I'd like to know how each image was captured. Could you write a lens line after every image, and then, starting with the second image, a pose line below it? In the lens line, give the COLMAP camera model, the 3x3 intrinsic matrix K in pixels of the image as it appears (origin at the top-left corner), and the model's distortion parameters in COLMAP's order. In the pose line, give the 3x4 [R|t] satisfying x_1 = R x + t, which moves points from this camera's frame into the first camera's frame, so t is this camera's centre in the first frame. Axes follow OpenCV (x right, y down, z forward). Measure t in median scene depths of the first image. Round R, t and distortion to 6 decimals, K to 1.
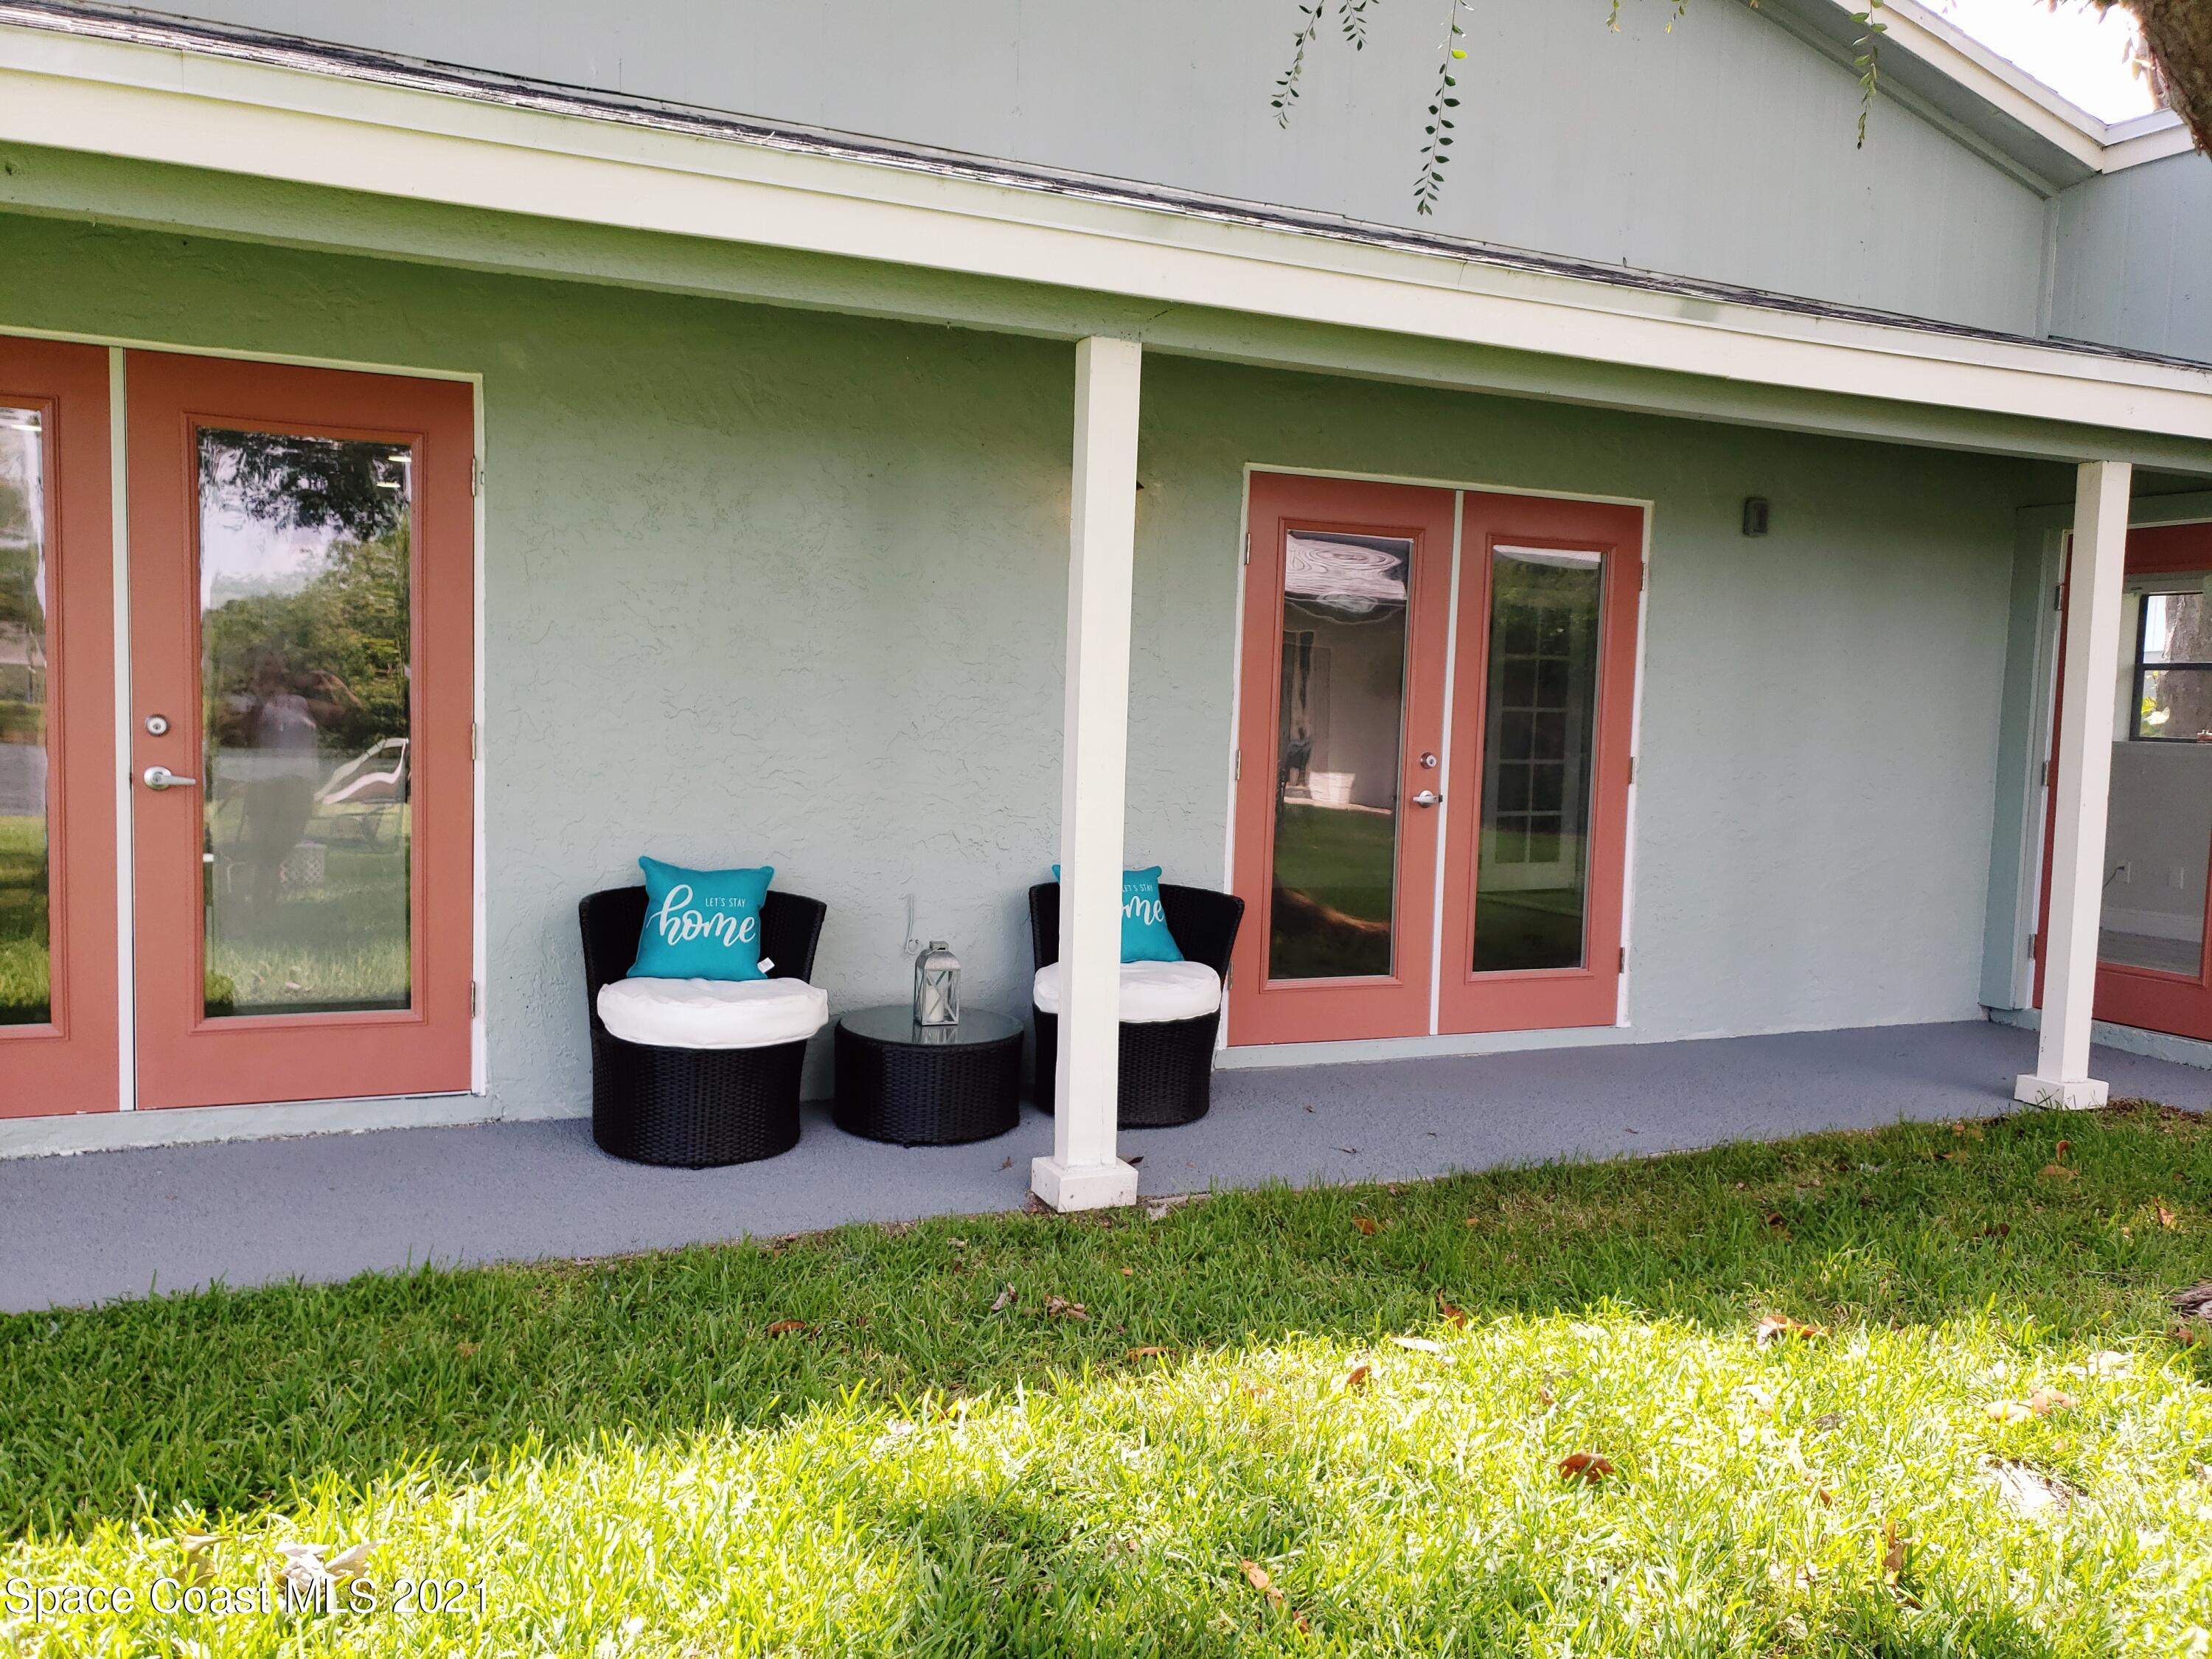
lens RADIAL K [[1660.4, 0, 1102.5], [0, 1660.4, 835.4], [0, 0, 1]] dist [0.007089, -0.011376]
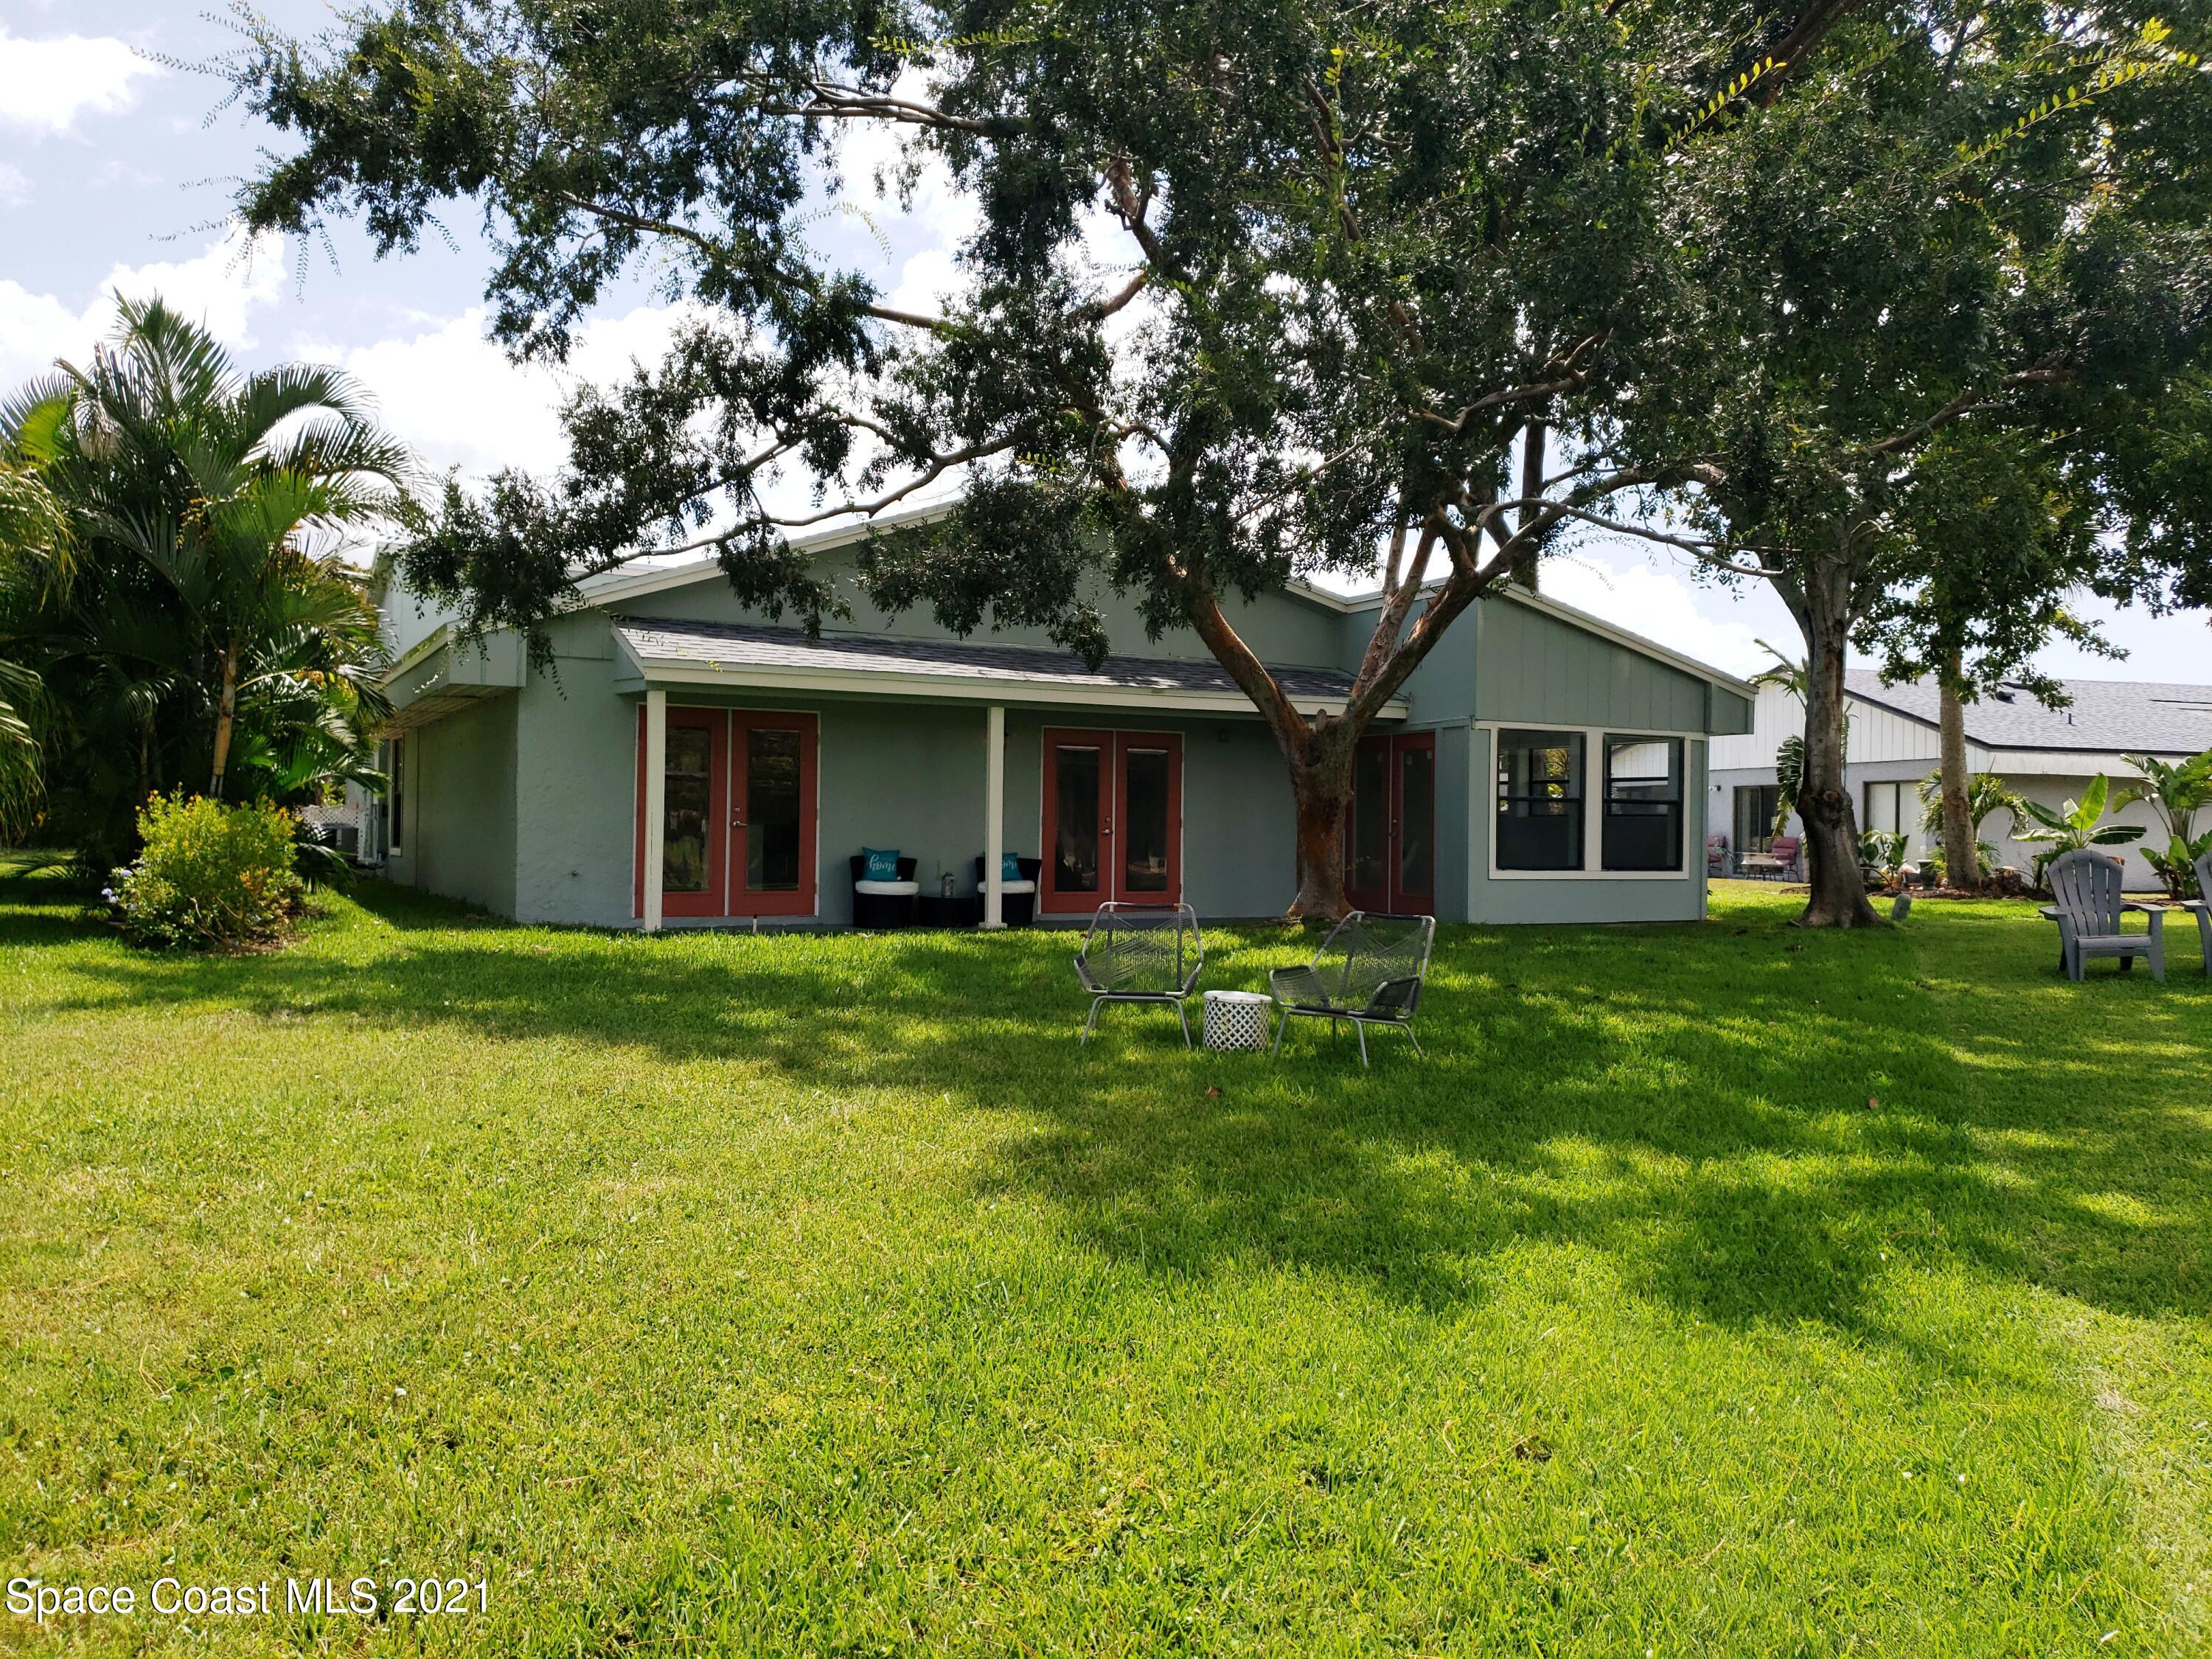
lens RADIAL K [[1660.4, 0, 1108.0], [0, 1660.4, 827.3], [0, 0, 1]] dist [0.007089, -0.011376]
pose [[0.998024, -0.013384, 0.061387, 0.018555], [0.017180, 0.997945, -0.061731, 0.190084], [-0.060434, 0.062663, 0.996203, -2.402311]]
